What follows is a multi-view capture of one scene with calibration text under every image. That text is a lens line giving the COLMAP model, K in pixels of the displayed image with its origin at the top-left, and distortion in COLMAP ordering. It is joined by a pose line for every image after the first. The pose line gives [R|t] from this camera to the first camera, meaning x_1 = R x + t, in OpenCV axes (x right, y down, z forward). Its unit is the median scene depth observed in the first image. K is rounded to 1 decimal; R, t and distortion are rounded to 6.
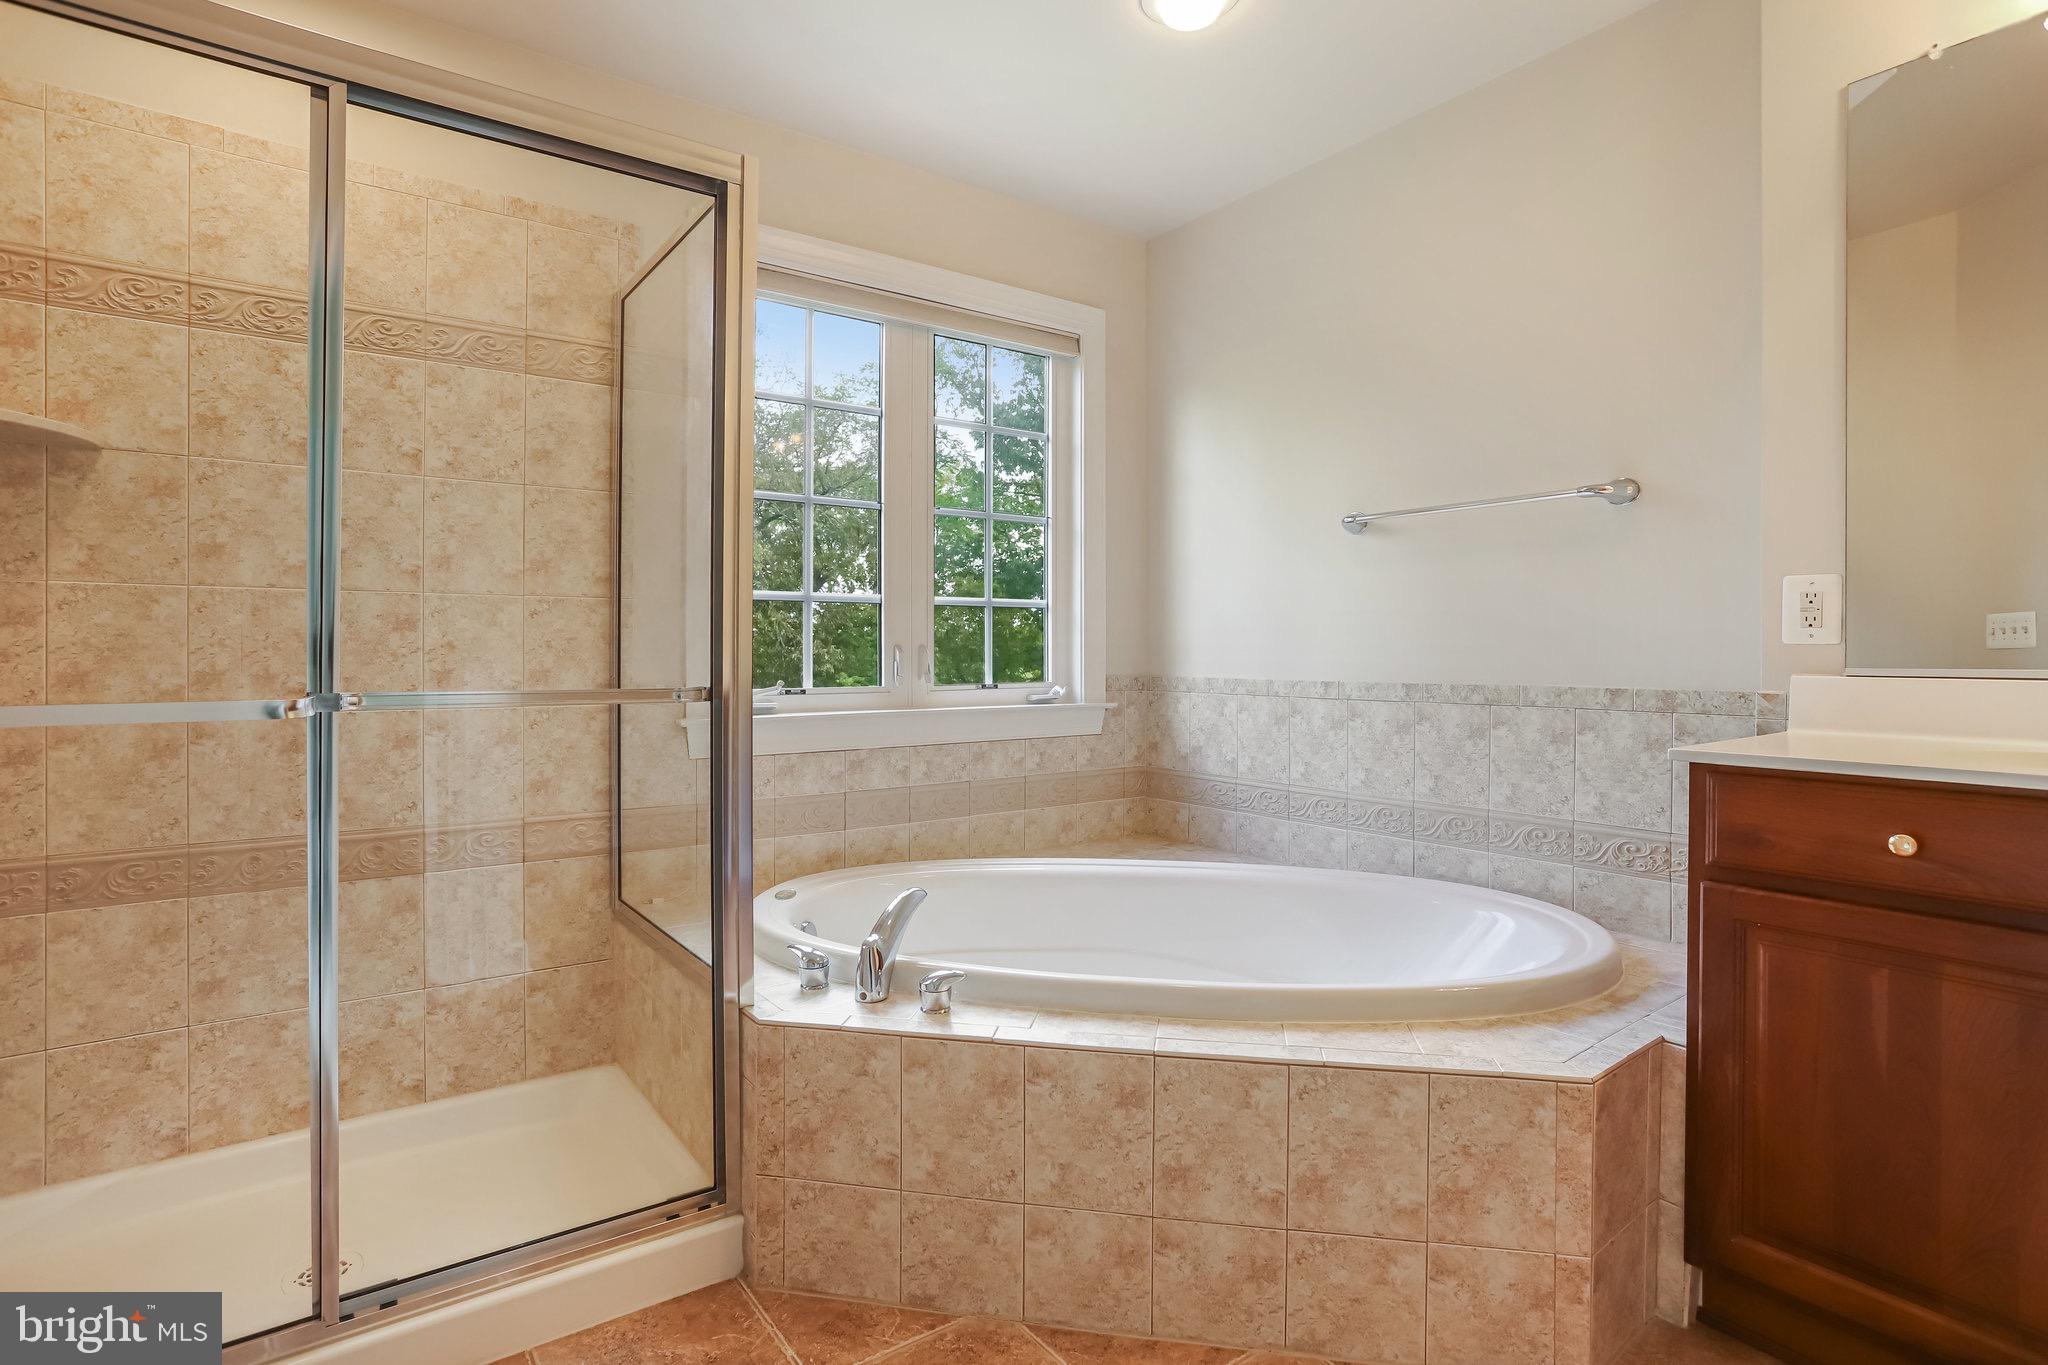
lens RADIAL K [[1022.5, 0, 1020.9], [0, 1022.5, 656.7], [0, 0, 1]] dist [-0.064170, 0.041170]
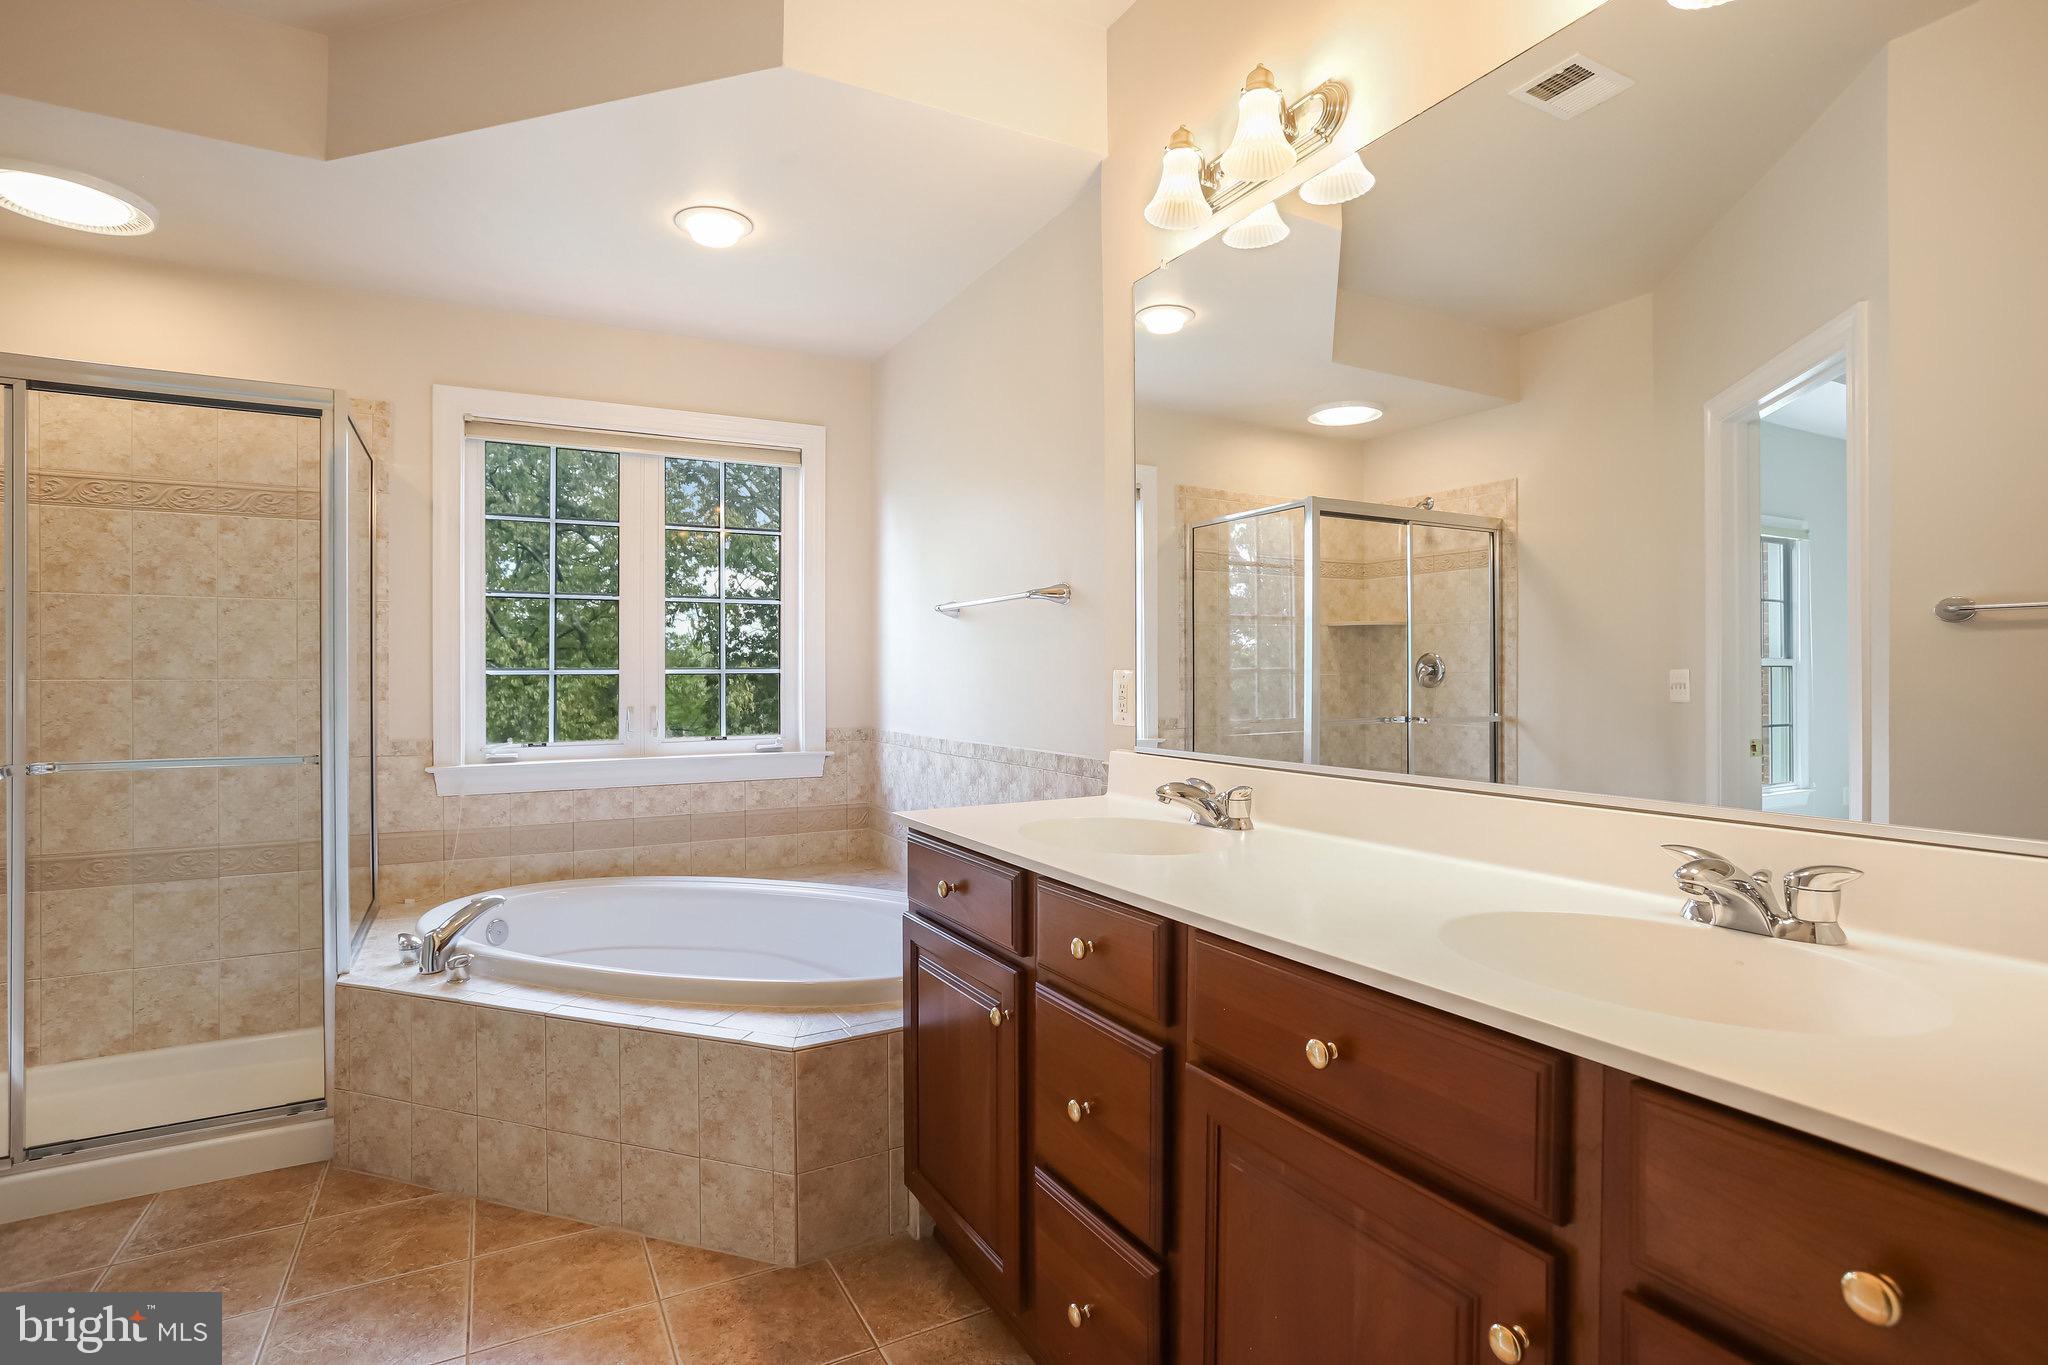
lens RADIAL K [[991.8, 0, 1017.7], [0, 991.8, 679.7], [0, 0, 1]] dist [-0.058712, 0.034355]
pose [[0.991786, -0.002863, -0.127878, 0.779910], [0.003103, 0.999994, 0.001672, -0.069267], [0.127872, -0.002055, 0.991789, -0.234322]]
